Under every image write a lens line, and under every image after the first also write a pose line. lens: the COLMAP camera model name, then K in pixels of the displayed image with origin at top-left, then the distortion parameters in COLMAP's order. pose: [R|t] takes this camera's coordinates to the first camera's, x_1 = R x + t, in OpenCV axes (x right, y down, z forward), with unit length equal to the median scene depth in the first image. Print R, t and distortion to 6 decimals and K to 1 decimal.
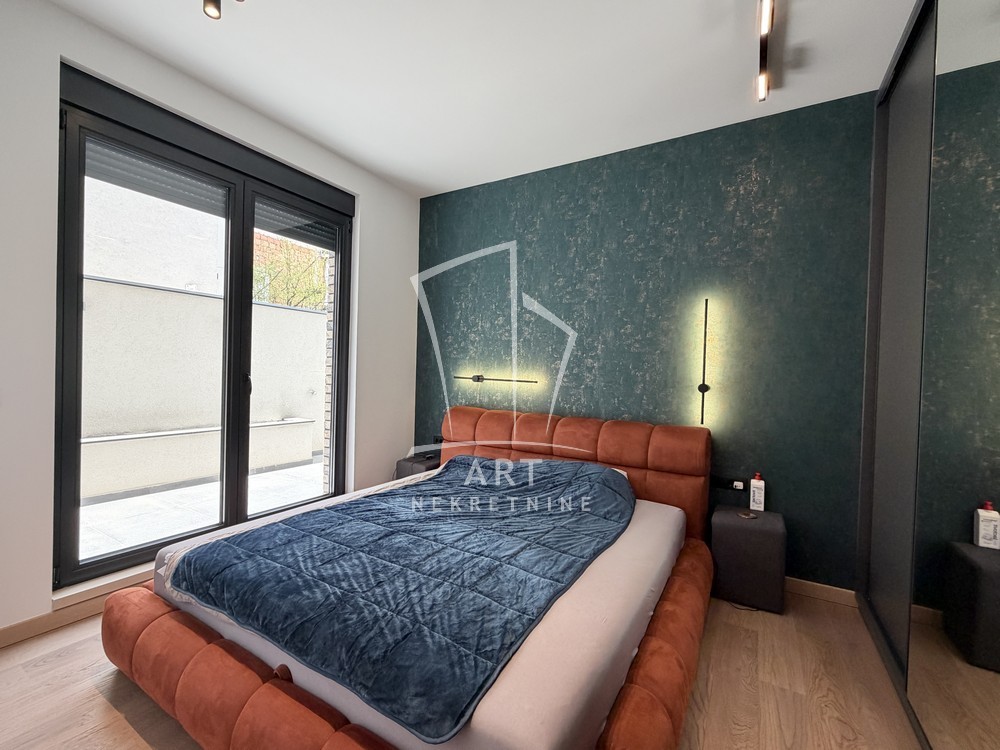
lens RADIAL K [[398.8, 0, 495.9], [0, 398.8, 375.5], [0, 0, 1]] dist [0.000669, -0.000023]
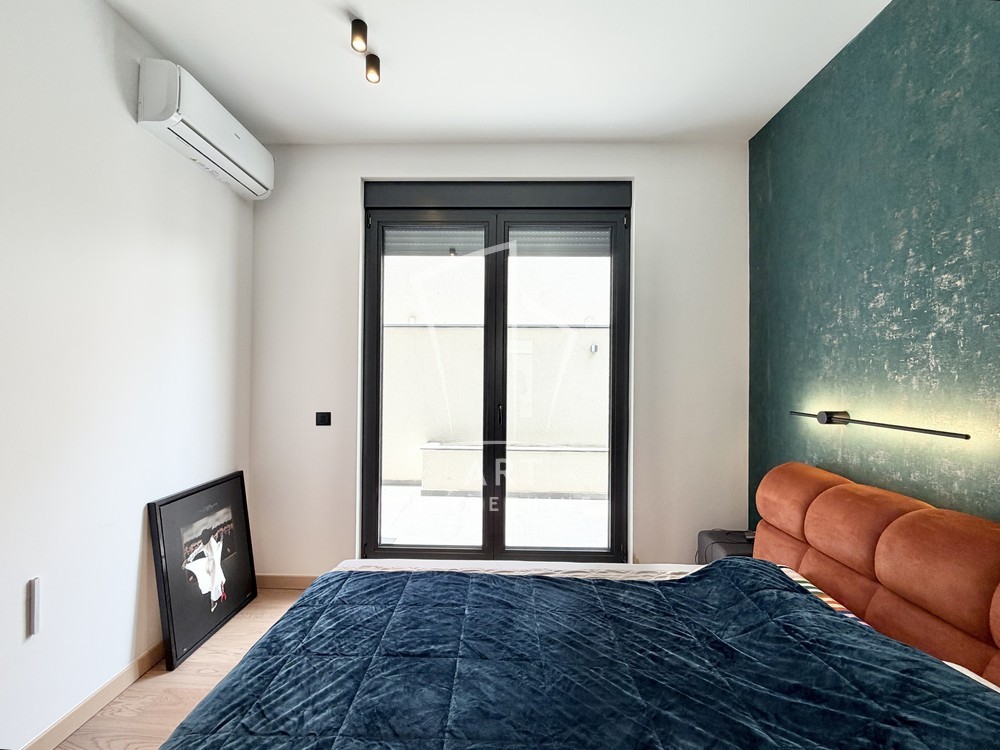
lens RADIAL K [[406.6, 0, 495.2], [0, 406.6, 376.8], [0, 0, 1]] dist [-0.001499, -0.000556]
pose [[0.523063, -0.029663, -0.851778, 0.205841], [-0.006574, 0.999224, -0.038835, -0.025561], [0.852269, 0.025912, 0.522462, 0.385142]]
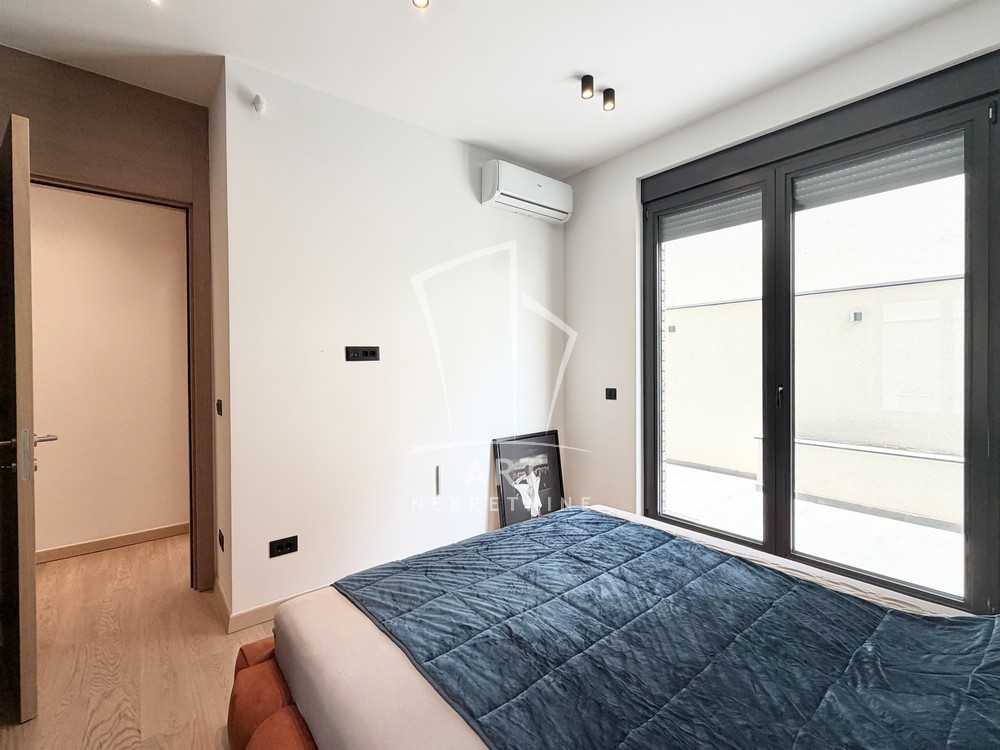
lens RADIAL K [[447.8, 0, 516.0], [0, 447.8, 365.8], [0, 0, 1]] dist [-0.000152, -0.000077]
pose [[-0.285882, -0.019327, -0.958070, 0.408877], [-0.015810, 0.999756, -0.015451, -0.017267], [0.958135, 0.010730, -0.286117, 0.605141]]
